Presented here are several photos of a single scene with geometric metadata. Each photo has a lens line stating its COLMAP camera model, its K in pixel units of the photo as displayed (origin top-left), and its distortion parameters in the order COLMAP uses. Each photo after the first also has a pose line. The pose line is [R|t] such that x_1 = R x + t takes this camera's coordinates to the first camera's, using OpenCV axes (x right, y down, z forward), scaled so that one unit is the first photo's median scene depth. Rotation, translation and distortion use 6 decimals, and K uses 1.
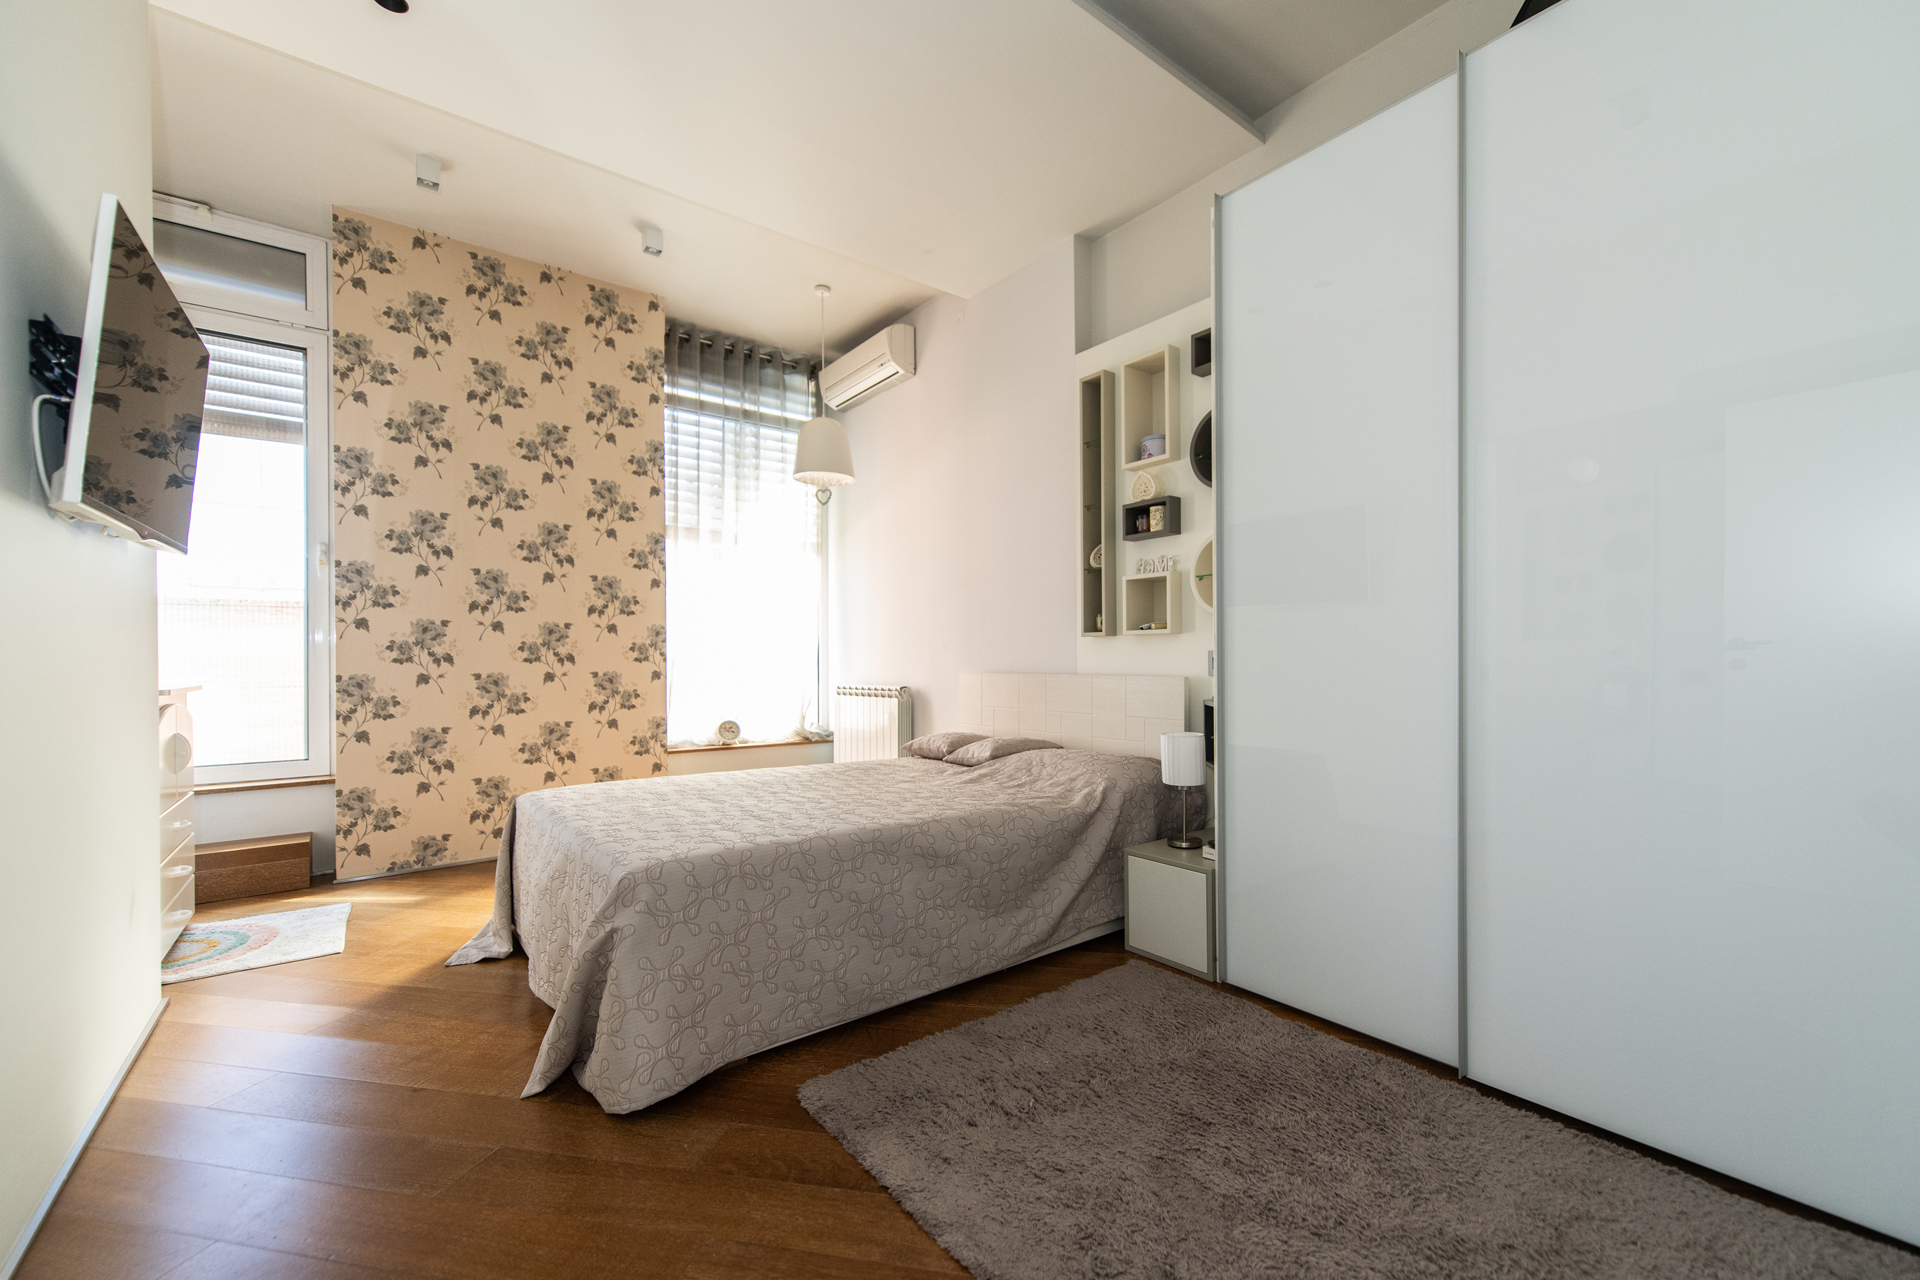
lens RADIAL K [[792.7, 0, 1013.9], [0, 792.7, 655.7], [0, 0, 1]] dist [0.011376, 0.000043]
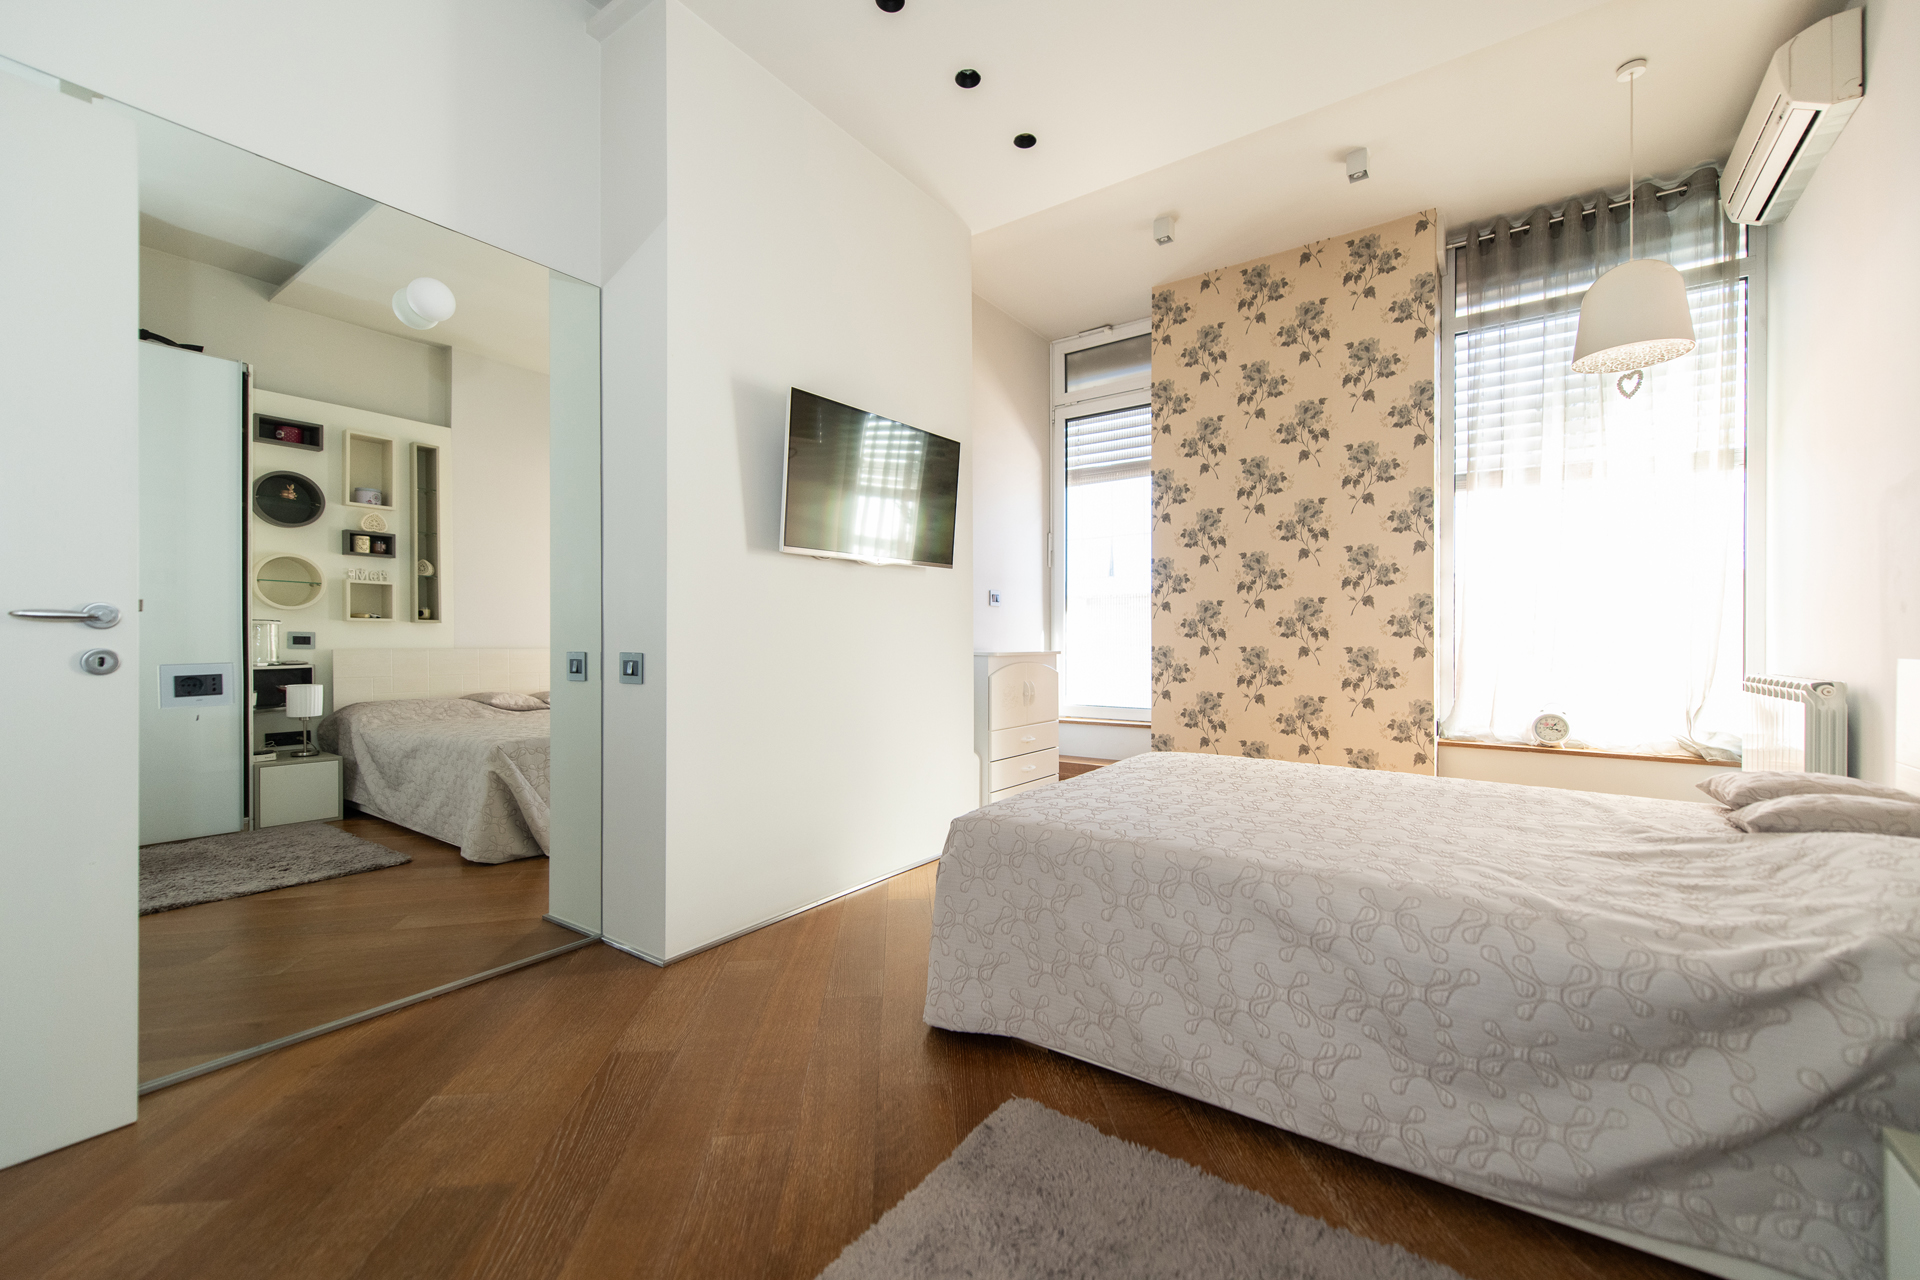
lens RADIAL K [[772.2, 0, 960.0], [0, 772.2, 640.0], [0, 0, 1]] dist [0.008742, -0.000431]
pose [[0.253517, 0.004609, -0.967320, 0.254546], [0.004204, 0.999974, 0.005866, 0.004399], [0.967322, -0.005553, 0.253491, 0.317168]]
